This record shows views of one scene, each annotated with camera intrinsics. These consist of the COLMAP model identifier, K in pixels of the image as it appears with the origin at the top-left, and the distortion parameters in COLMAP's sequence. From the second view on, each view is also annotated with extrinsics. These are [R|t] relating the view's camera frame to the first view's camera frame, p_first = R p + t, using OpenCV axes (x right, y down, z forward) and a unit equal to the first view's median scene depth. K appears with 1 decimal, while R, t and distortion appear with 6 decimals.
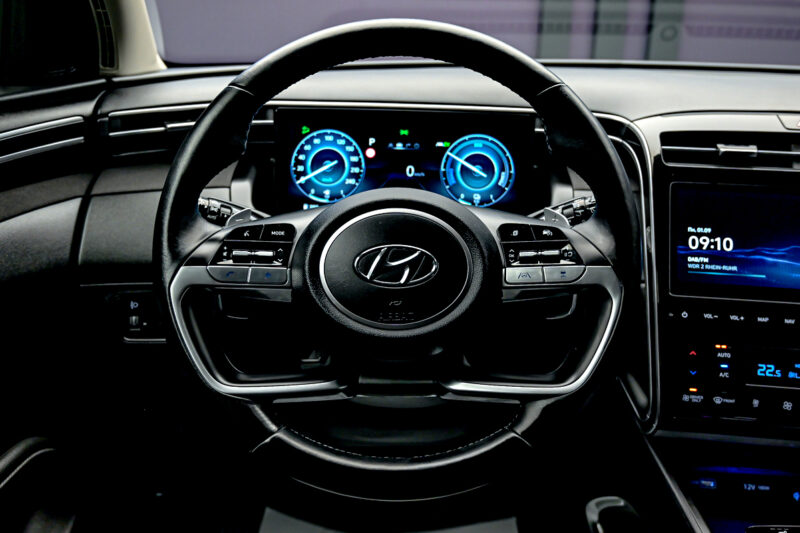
lens RADIAL K [[771.4, 0, 400.0], [0, 771.4, 290.0], [0, 0, 1]] dist [-0.006871, 0.004999]
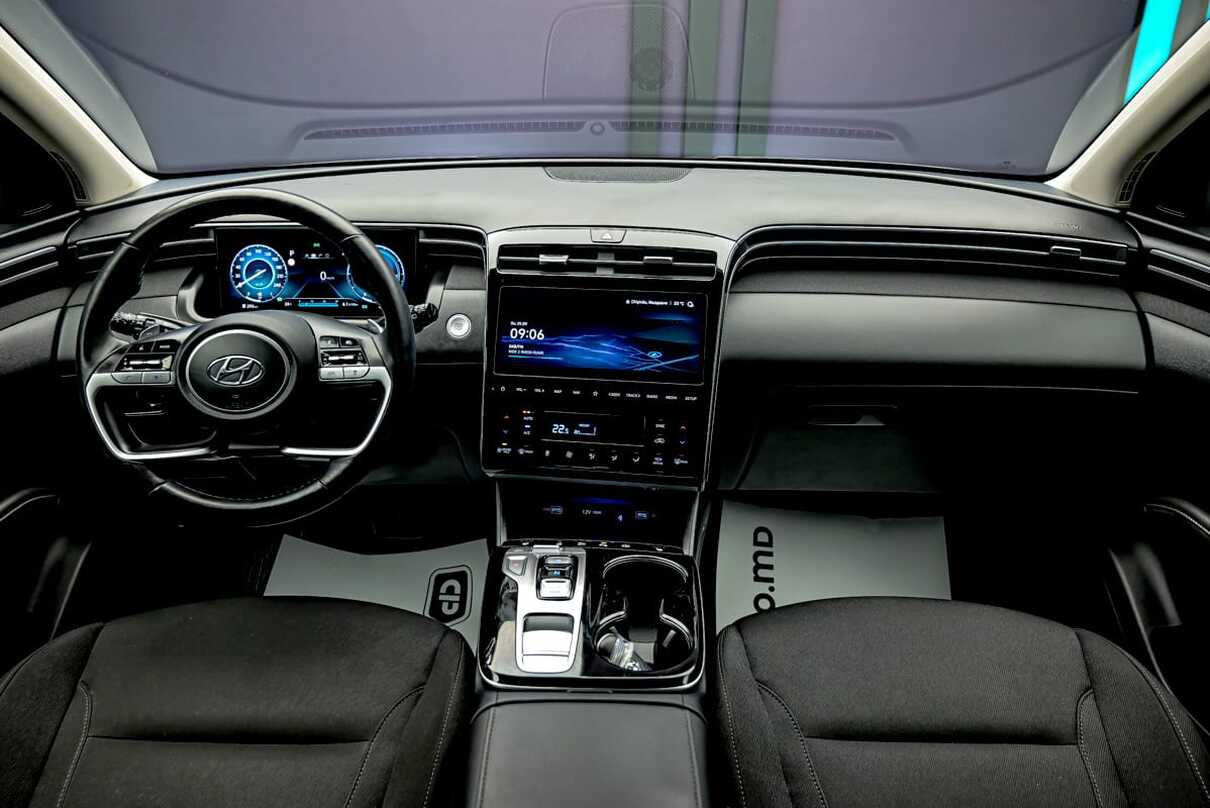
lens RADIAL K [[834.6, 0, 605.0], [0, 834.6, 404.0], [0, 0, 1]] dist [-0.003672, -0.000153]
pose [[0.999586, -0.022514, -0.017888, 0.540667], [0.024526, 0.992272, 0.121636, -0.107985], [0.015011, -0.122024, 0.992414, -0.423547]]
